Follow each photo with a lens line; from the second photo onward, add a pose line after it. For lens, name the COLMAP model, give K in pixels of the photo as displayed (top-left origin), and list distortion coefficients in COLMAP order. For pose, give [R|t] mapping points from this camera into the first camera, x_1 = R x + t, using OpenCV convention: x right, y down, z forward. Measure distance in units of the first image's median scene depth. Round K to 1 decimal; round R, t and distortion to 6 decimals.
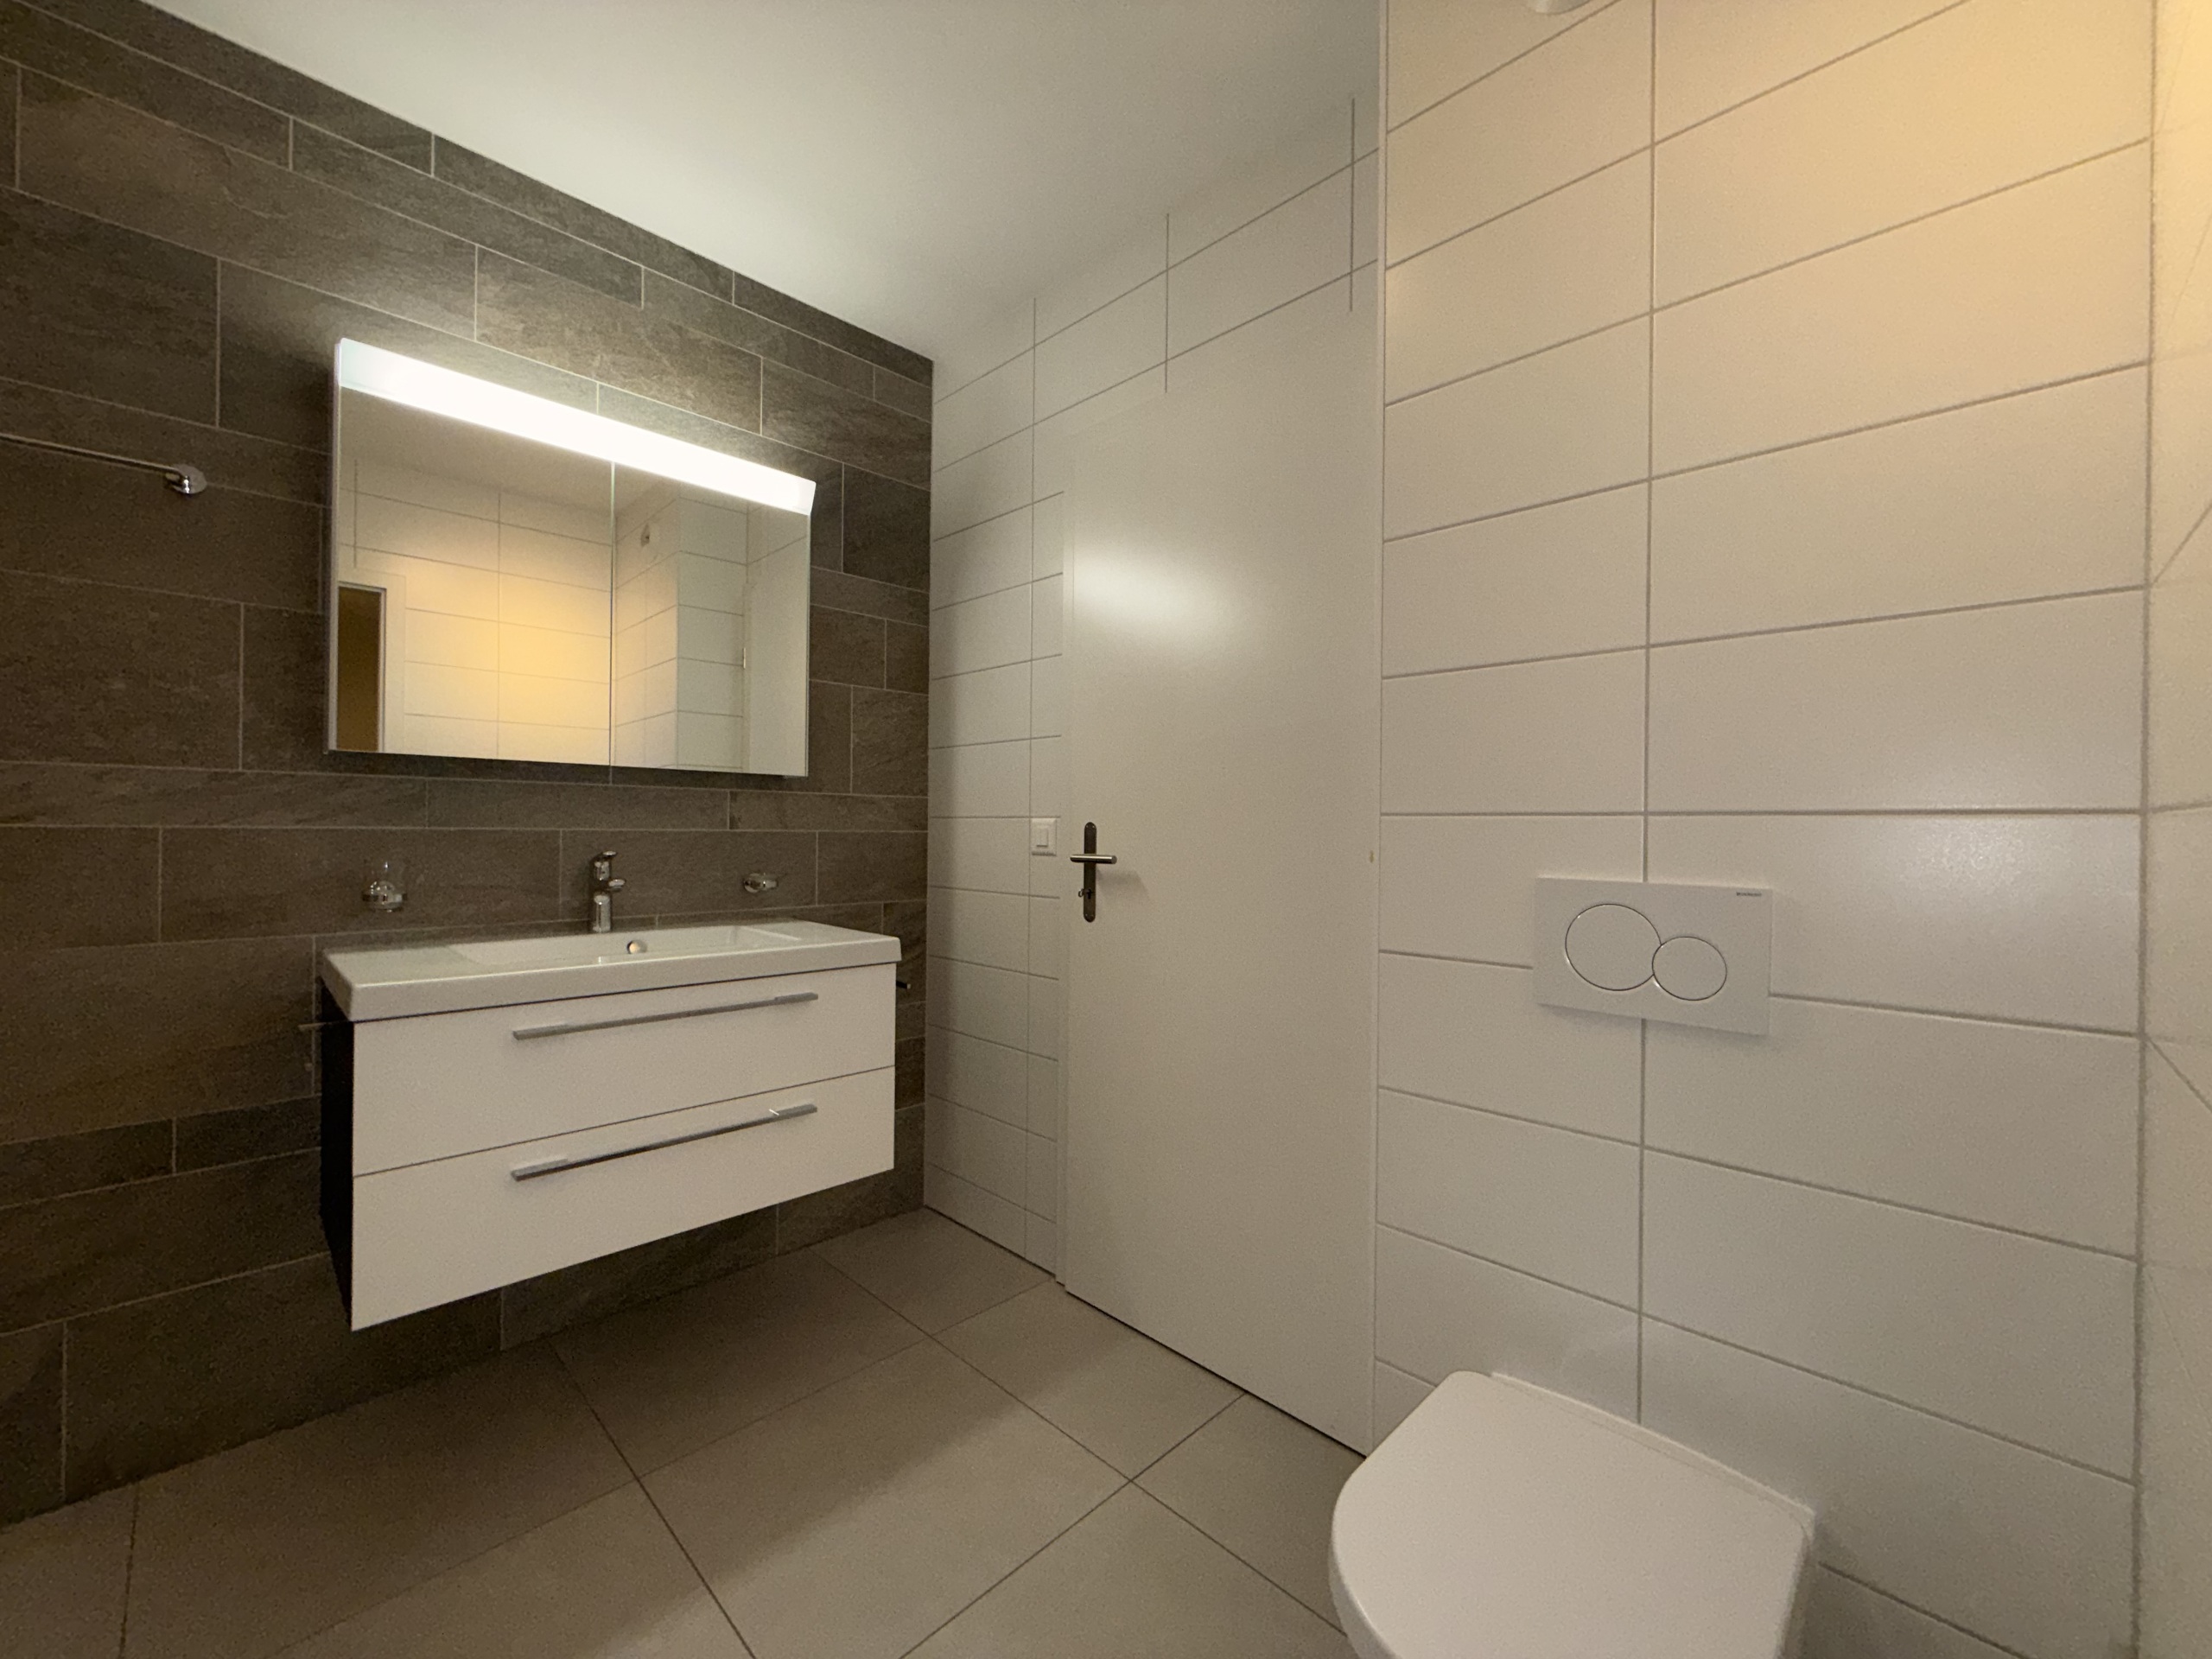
lens RADIAL K [[881.5, 0, 1089.9], [0, 881.5, 830.2], [0, 0, 1]] dist [0.001056, 0.000073]
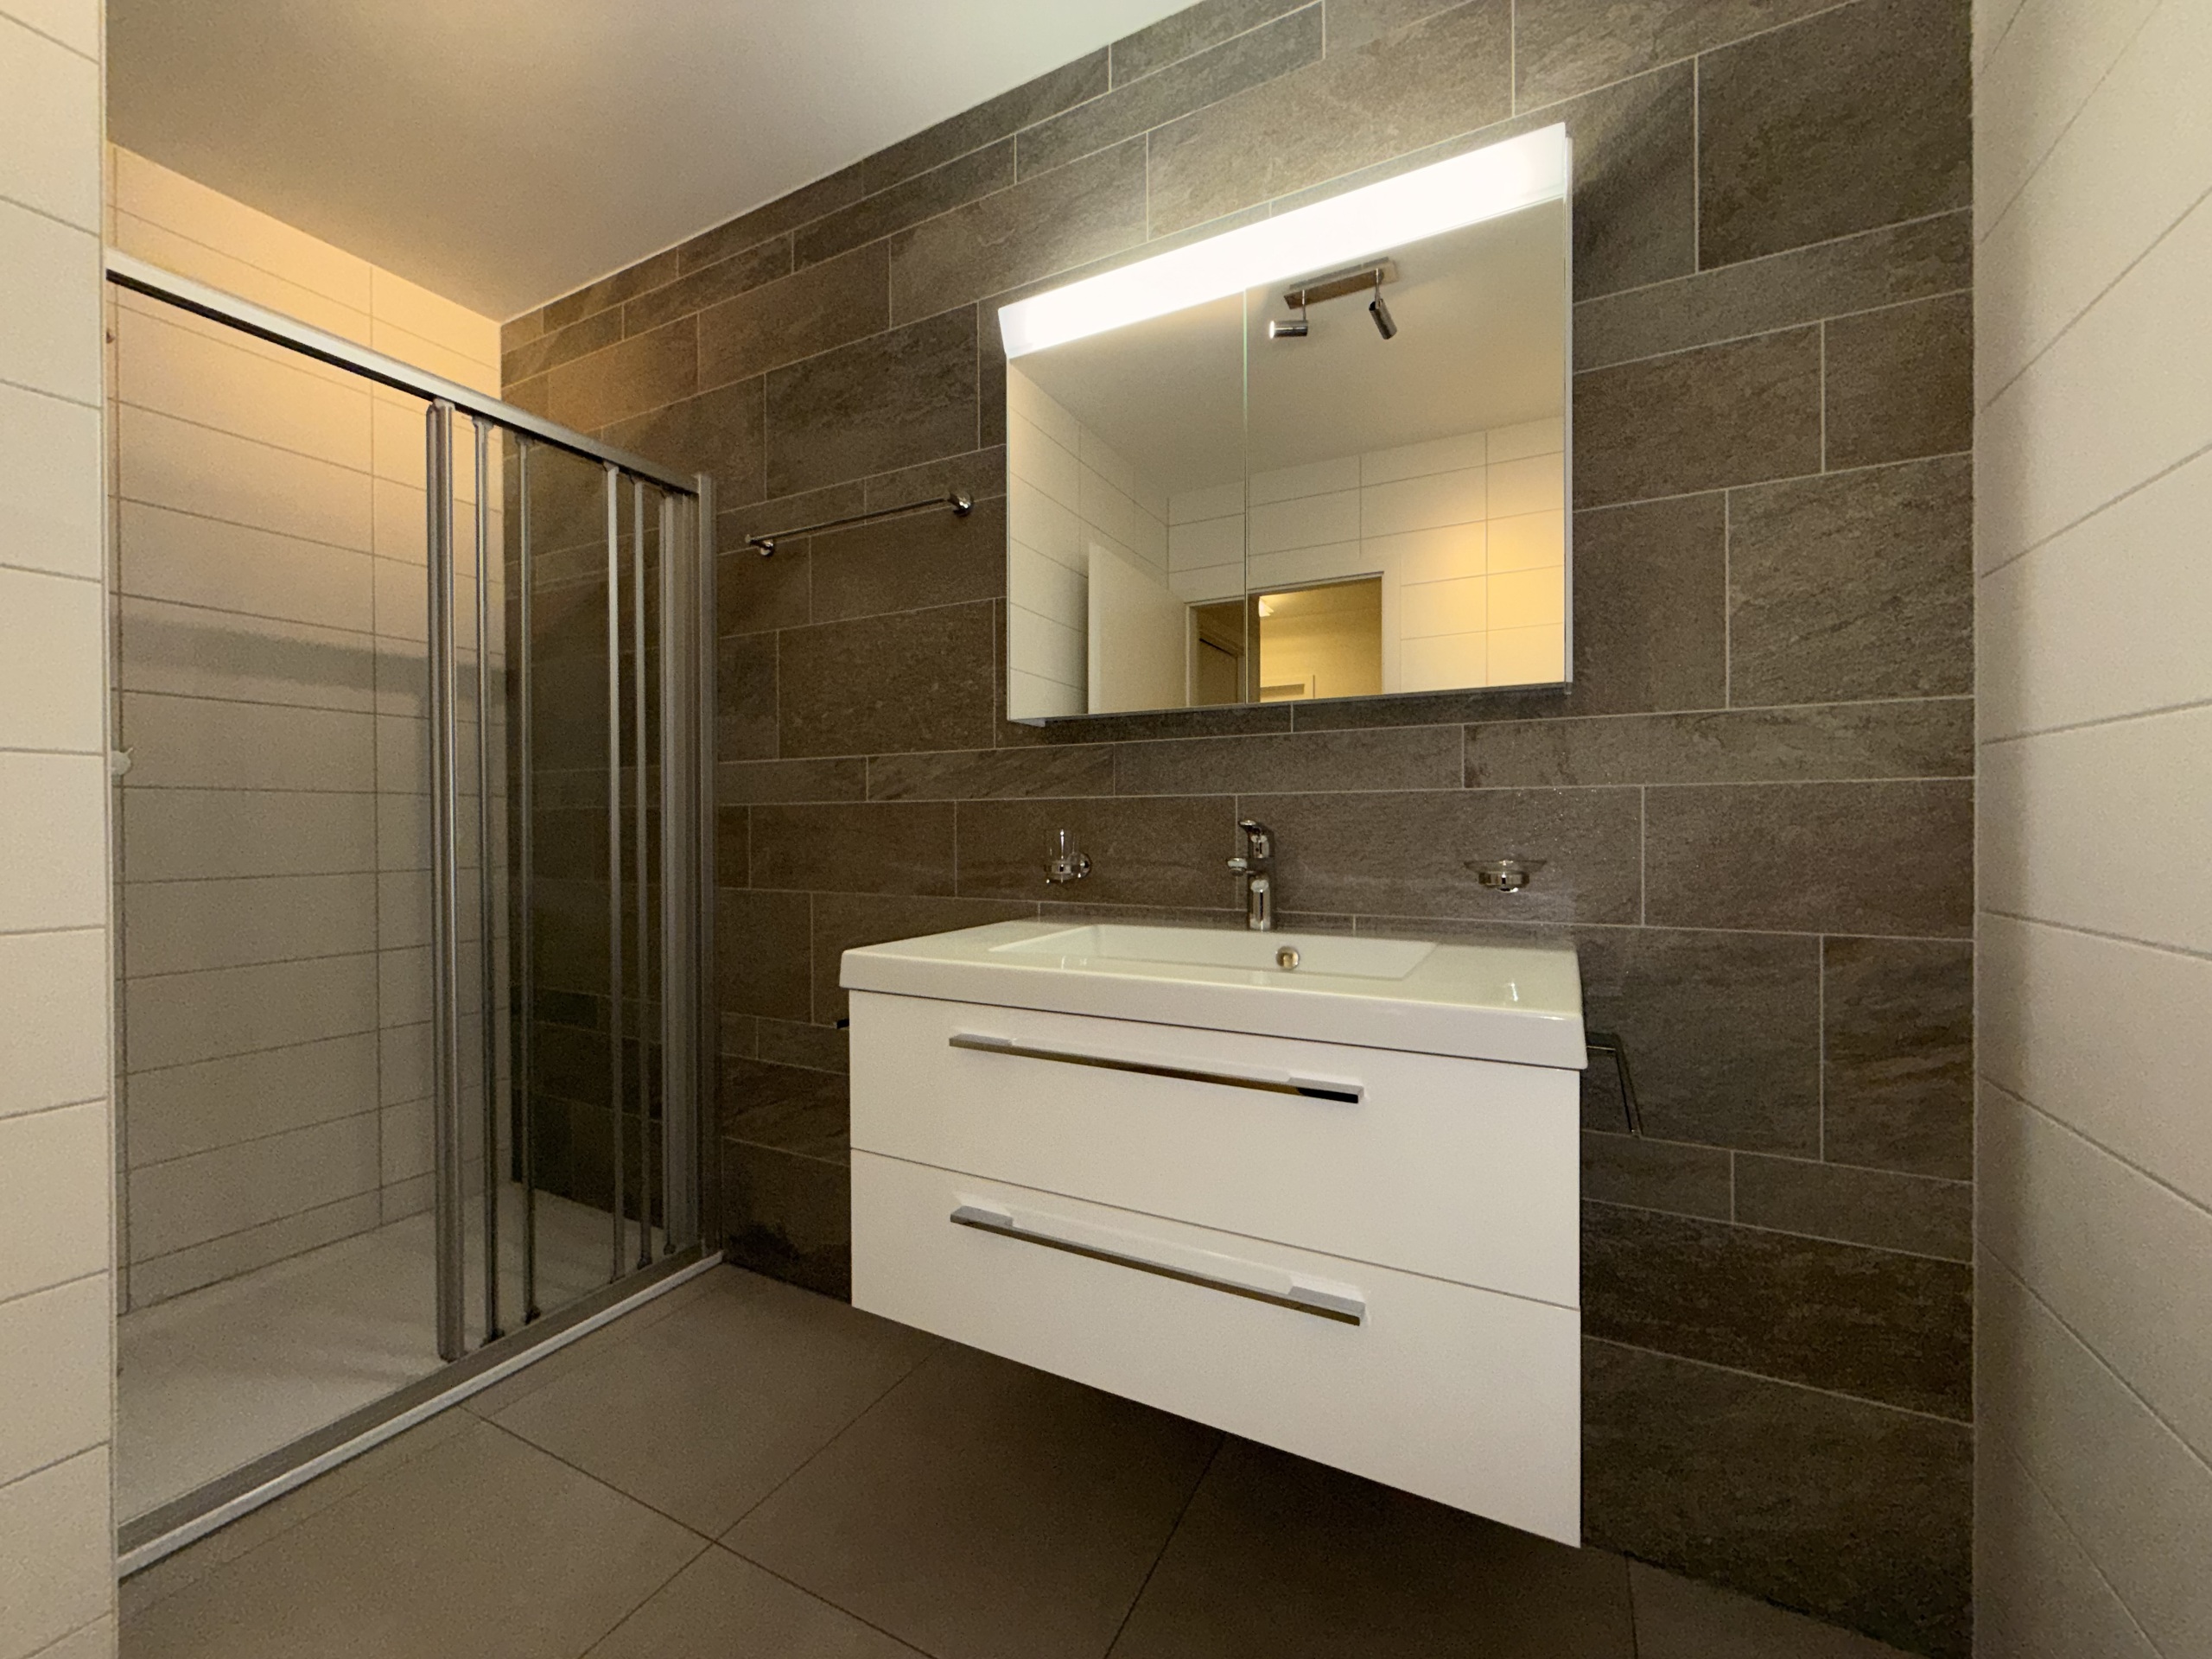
lens RADIAL K [[881.5, 0, 1108.4], [0, 881.5, 828.2], [0, 0, 1]] dist [0.001056, 0.000073]
pose [[0.311604, -0.007869, -0.950179, 0.117323], [0.008685, 0.999948, -0.005433, 0.033559], [0.950172, -0.006560, 0.311656, 0.658018]]
